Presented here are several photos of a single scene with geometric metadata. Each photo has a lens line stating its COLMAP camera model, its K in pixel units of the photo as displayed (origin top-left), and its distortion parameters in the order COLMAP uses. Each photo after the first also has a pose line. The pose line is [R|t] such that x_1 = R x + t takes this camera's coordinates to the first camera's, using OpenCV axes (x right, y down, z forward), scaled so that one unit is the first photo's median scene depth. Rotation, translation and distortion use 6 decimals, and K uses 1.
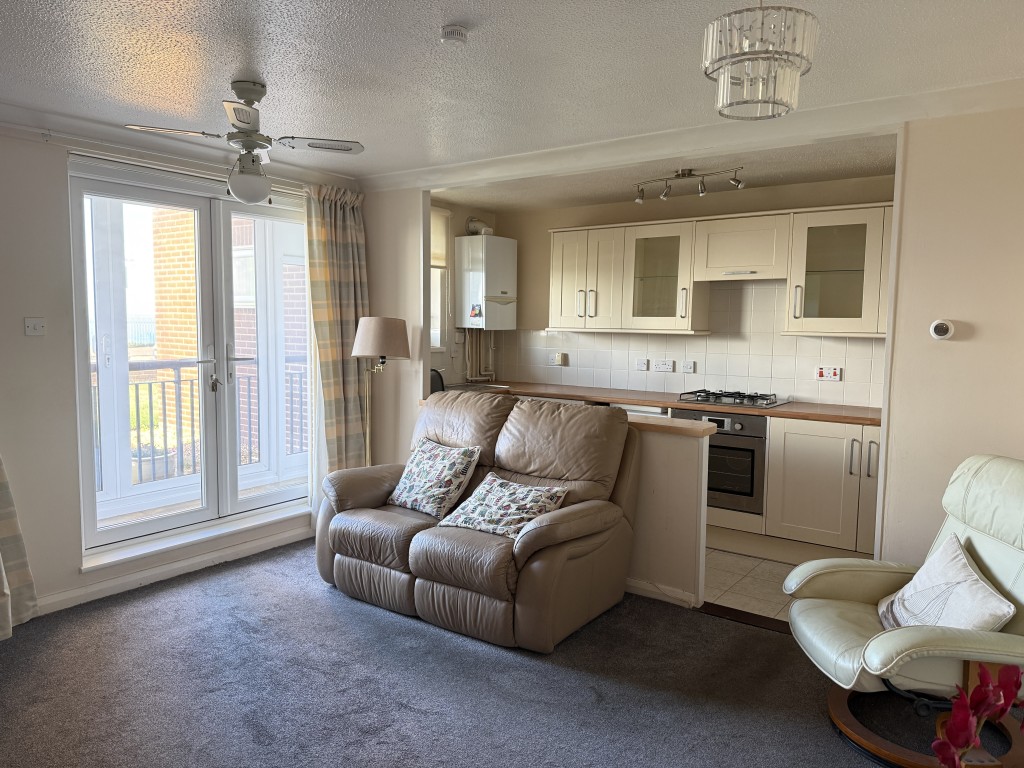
lens RADIAL K [[732.3, 0, 512.0], [0, 732.3, 384.0], [0, 0, 1]] dist [0.112528, -0.114305]
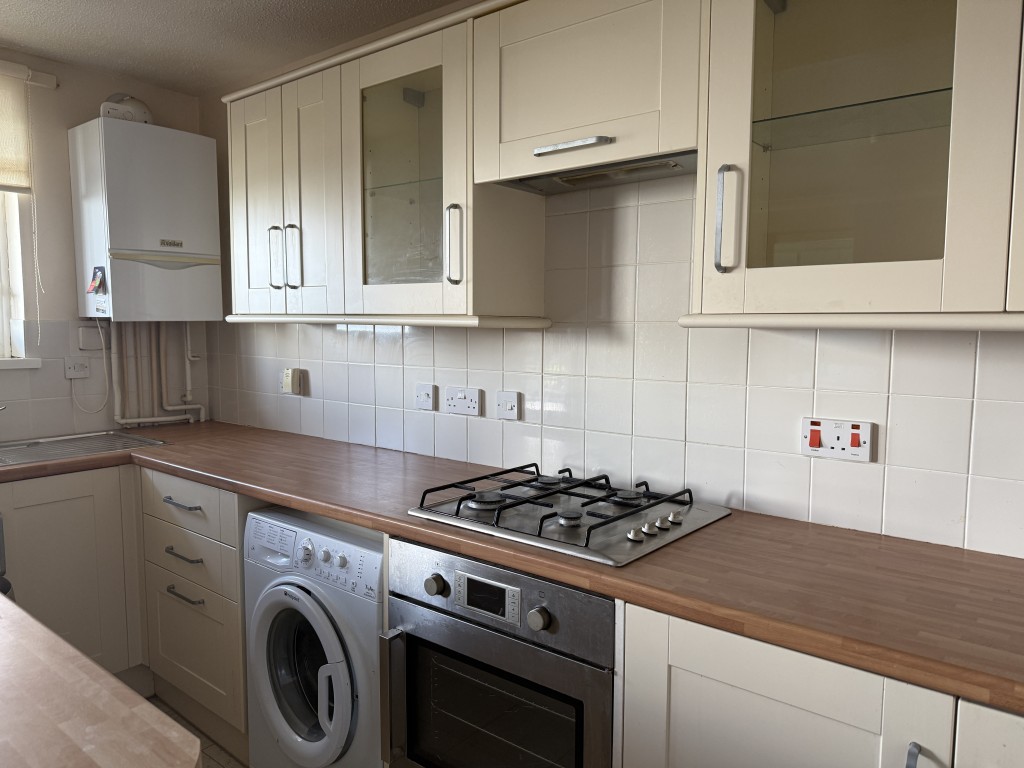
lens RADIAL K [[732.3, 0, 512.0], [0, 732.3, 384.0], [0, 0, 1]] dist [0.112528, -0.114305]
pose [[0.998060, -0.005048, -0.062055, 0.283858], [0.005110, 0.999987, 0.000837, -0.037699], [0.062050, -0.001153, 0.998072, 0.619998]]
